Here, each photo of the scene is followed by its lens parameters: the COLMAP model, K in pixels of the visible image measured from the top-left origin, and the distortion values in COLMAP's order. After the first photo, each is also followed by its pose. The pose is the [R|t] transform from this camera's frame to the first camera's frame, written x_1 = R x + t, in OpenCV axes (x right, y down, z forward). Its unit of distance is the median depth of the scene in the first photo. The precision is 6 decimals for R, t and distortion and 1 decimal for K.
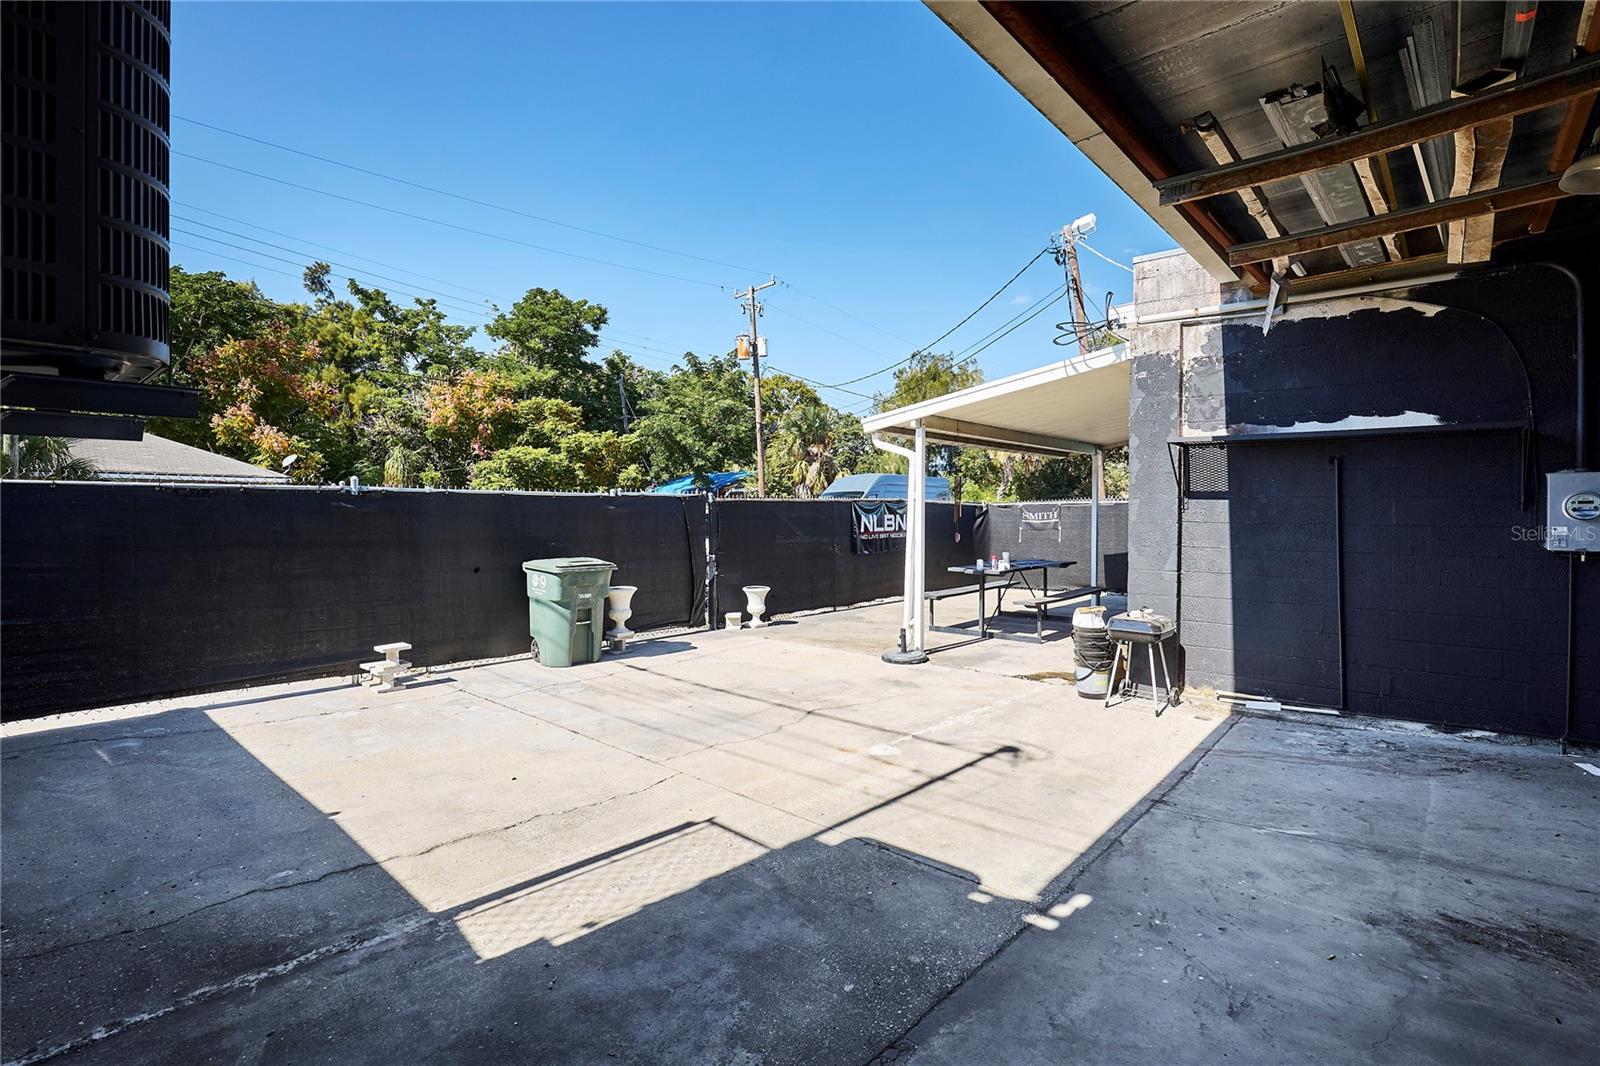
lens RADIAL K [[756.4, 0, 776.9], [0, 756.4, 504.0], [0, 0, 1]] dist [-0.020926, 0.001083]
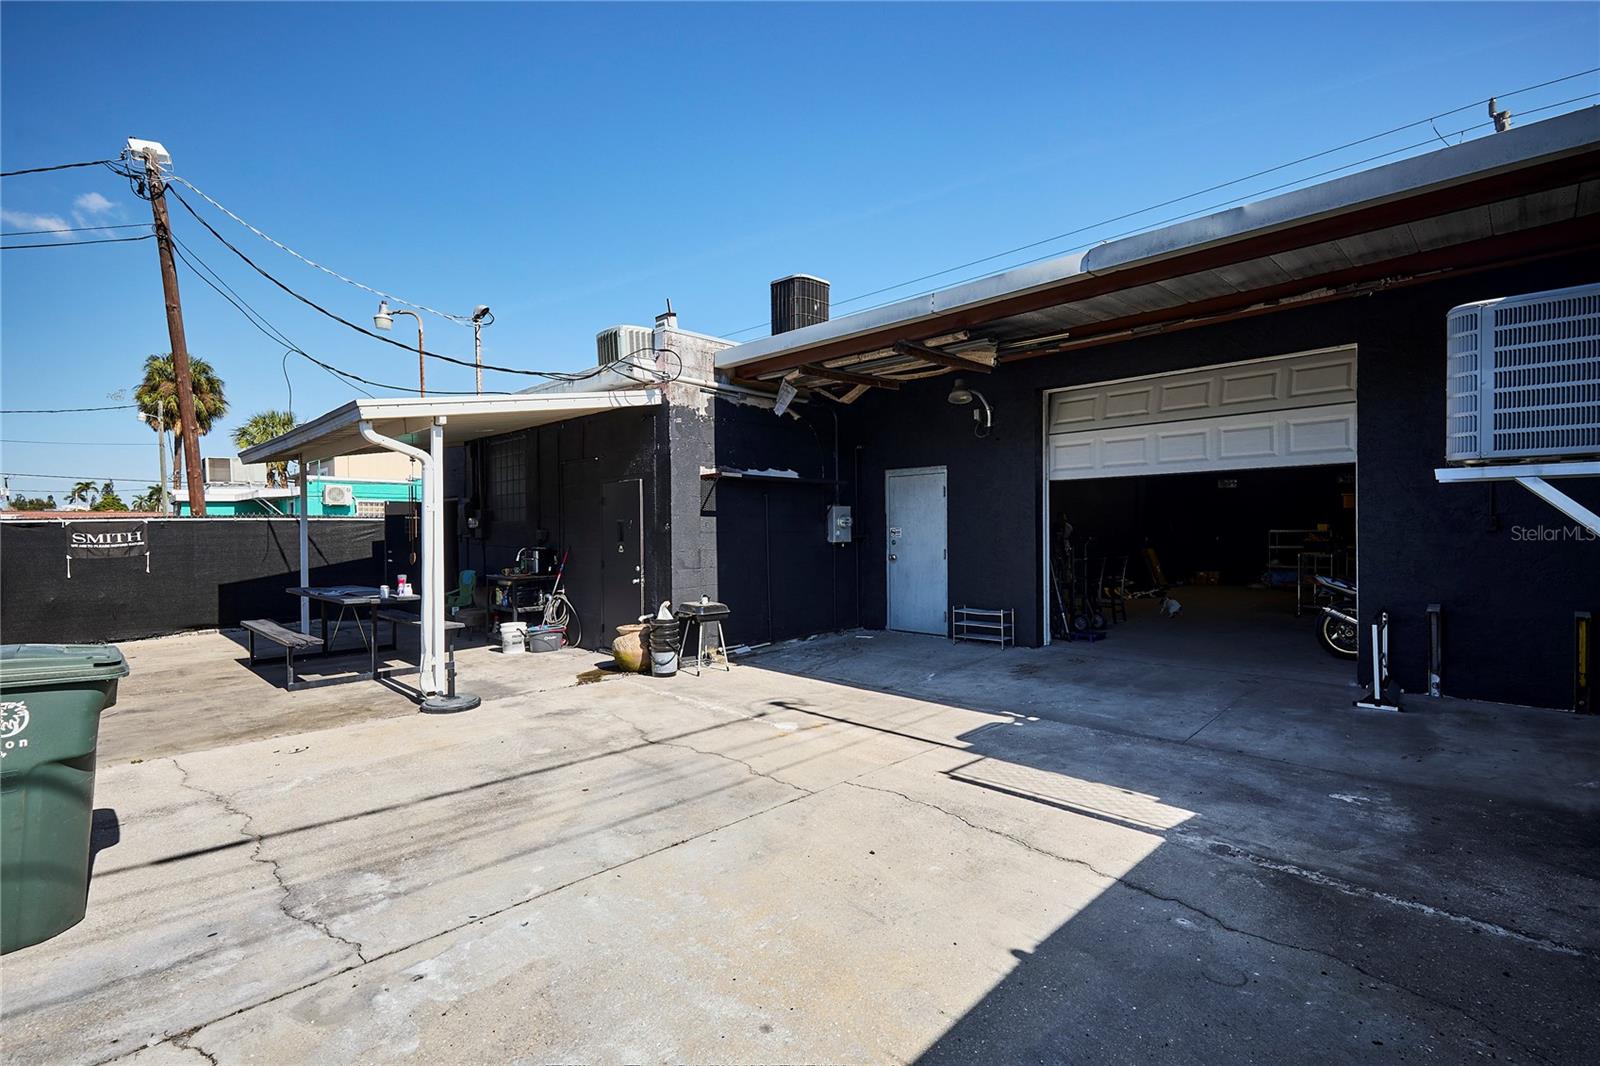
lens RADIAL K [[756.4, 0, 805.0], [0, 756.4, 536.9], [0, 0, 1]] dist [-0.020926, 0.001083]
pose [[0.014538, -0.011011, 0.999834, -1.005194], [0.005337, 0.999926, 0.010934, 0.020948], [-0.999880, 0.005177, 0.014595, 0.934068]]
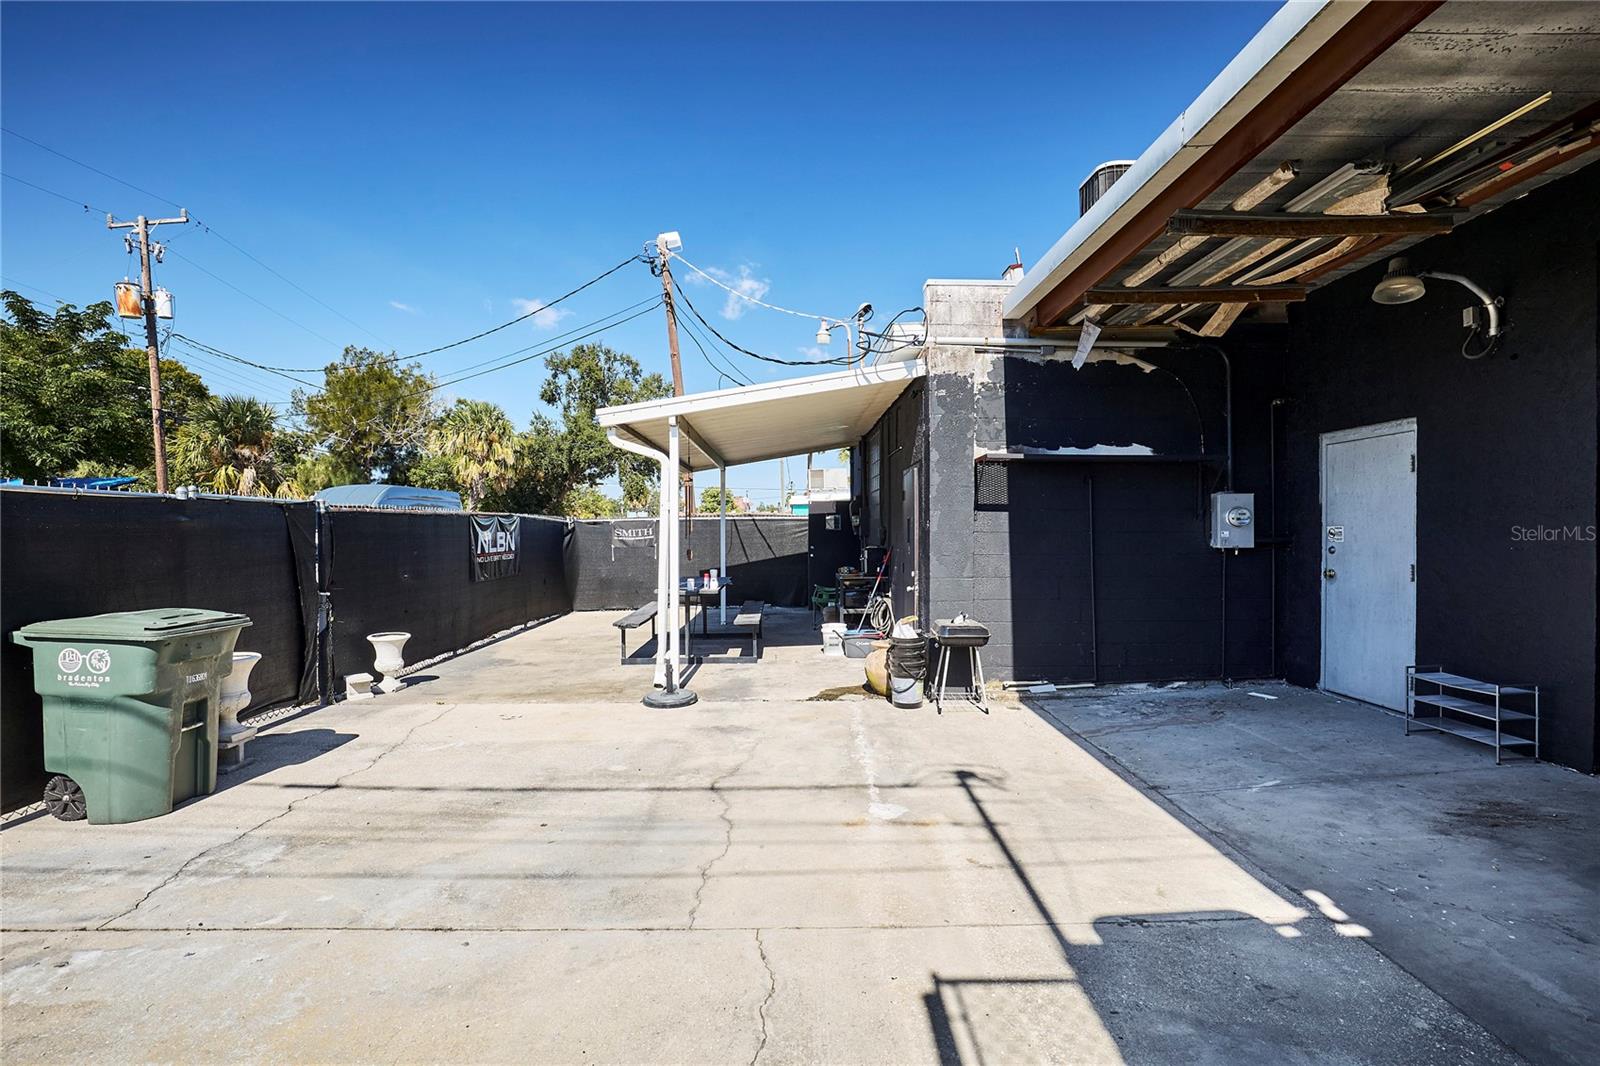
lens RADIAL K [[756.4, 0, 790.7], [0, 756.4, 522.6], [0, 0, 1]] dist [-0.020926, 0.001083]
pose [[0.717169, 0.003109, 0.696892, -0.491857], [0.000557, 0.999987, -0.005035, 0.019342], [-0.696899, 0.004000, 0.717158, 0.477526]]
